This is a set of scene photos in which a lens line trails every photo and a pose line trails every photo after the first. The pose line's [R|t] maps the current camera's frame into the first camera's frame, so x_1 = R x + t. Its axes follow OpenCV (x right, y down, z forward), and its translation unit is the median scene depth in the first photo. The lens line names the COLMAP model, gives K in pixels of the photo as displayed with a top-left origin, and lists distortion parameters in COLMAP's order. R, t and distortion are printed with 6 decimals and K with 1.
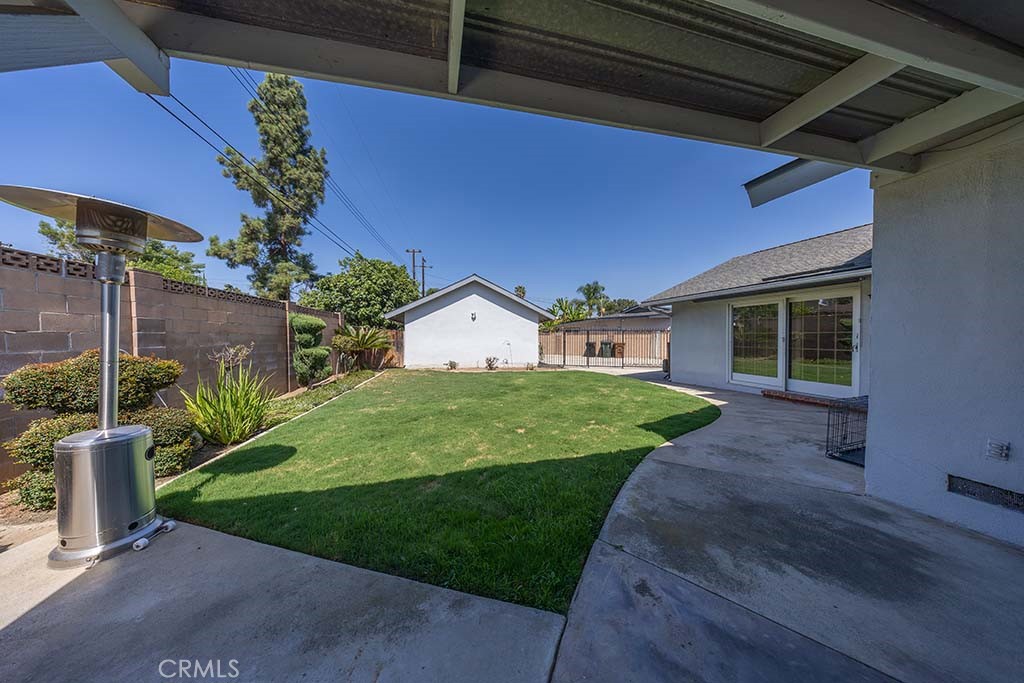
lens RADIAL K [[298.8, 0, 513.5], [0, 298.8, 339.6], [0, 0, 1]] dist [0.000787, 0.000009]
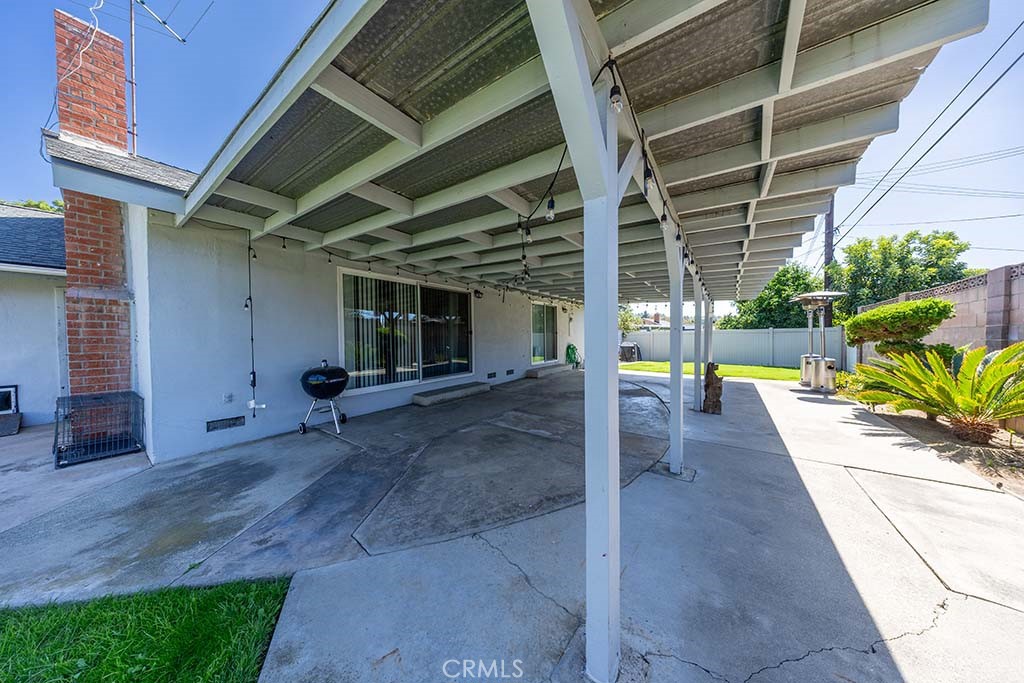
lens RADIAL K [[298.8, 0, 514.5], [0, 298.8, 342.1], [0, 0, 1]] dist [0.000787, 0.000009]
pose [[-0.639659, -0.002456, 0.768655, -0.969067], [0.022496, 0.999507, 0.021914, 0.014424], [-0.768330, 0.031309, -0.639288, 0.808602]]
